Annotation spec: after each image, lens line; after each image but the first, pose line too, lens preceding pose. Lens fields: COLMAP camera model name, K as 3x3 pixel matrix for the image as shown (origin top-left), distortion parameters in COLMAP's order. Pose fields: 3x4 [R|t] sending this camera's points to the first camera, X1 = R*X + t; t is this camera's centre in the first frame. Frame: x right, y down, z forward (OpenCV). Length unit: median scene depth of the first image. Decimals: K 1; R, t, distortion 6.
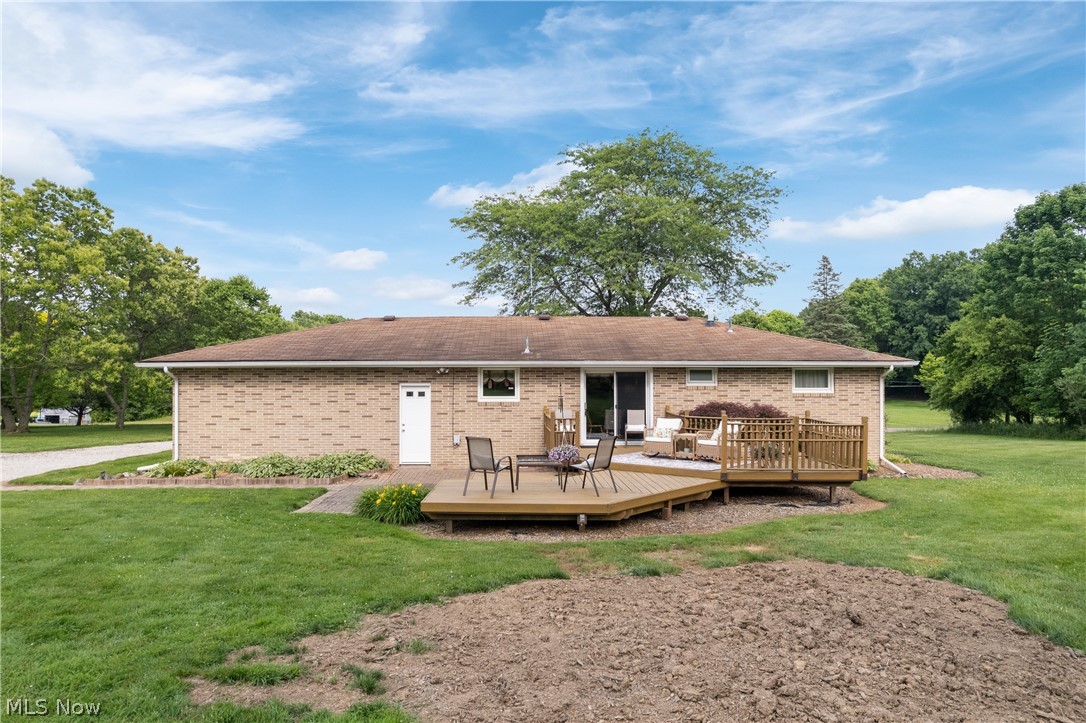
lens RADIAL K [[655.8, 0, 541.9], [0, 655.8, 356.7], [0, 0, 1]] dist [0.000072, 0.001051]
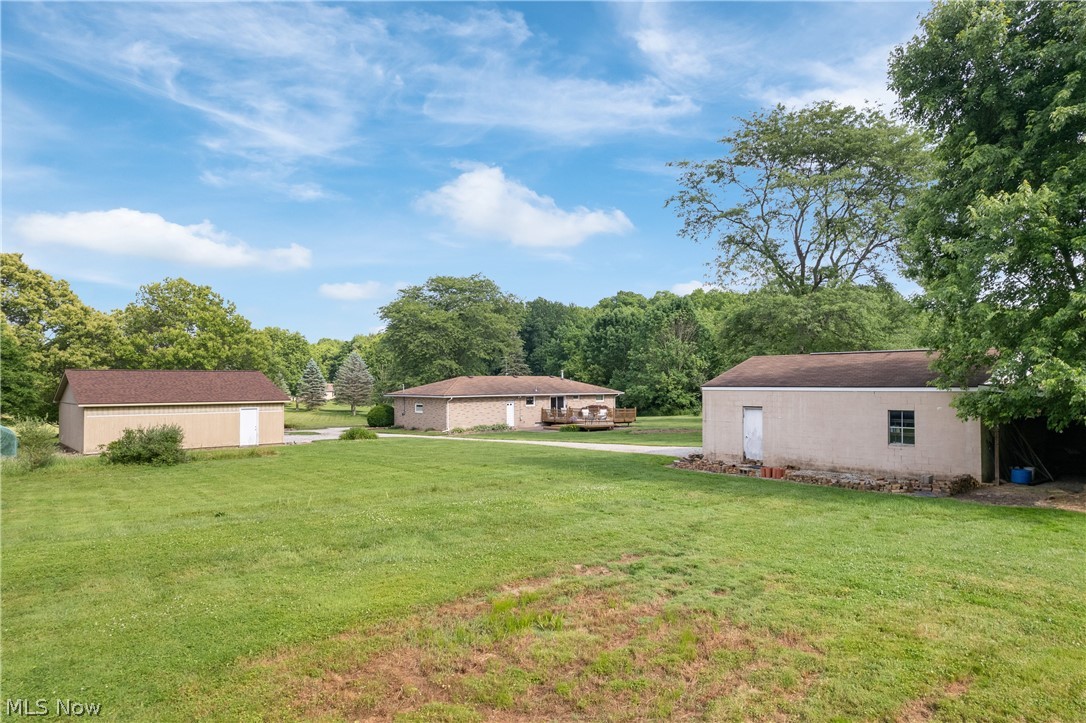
lens RADIAL K [[655.8, 0, 539.9], [0, 655.8, 360.2], [0, 0, 1]] dist [0.000072, 0.001051]
pose [[0.786386, 0.015551, 0.617539, -2.075376], [-0.014719, 0.999871, -0.006436, -0.142852], [-0.617559, -0.004029, 0.786514, -1.632327]]
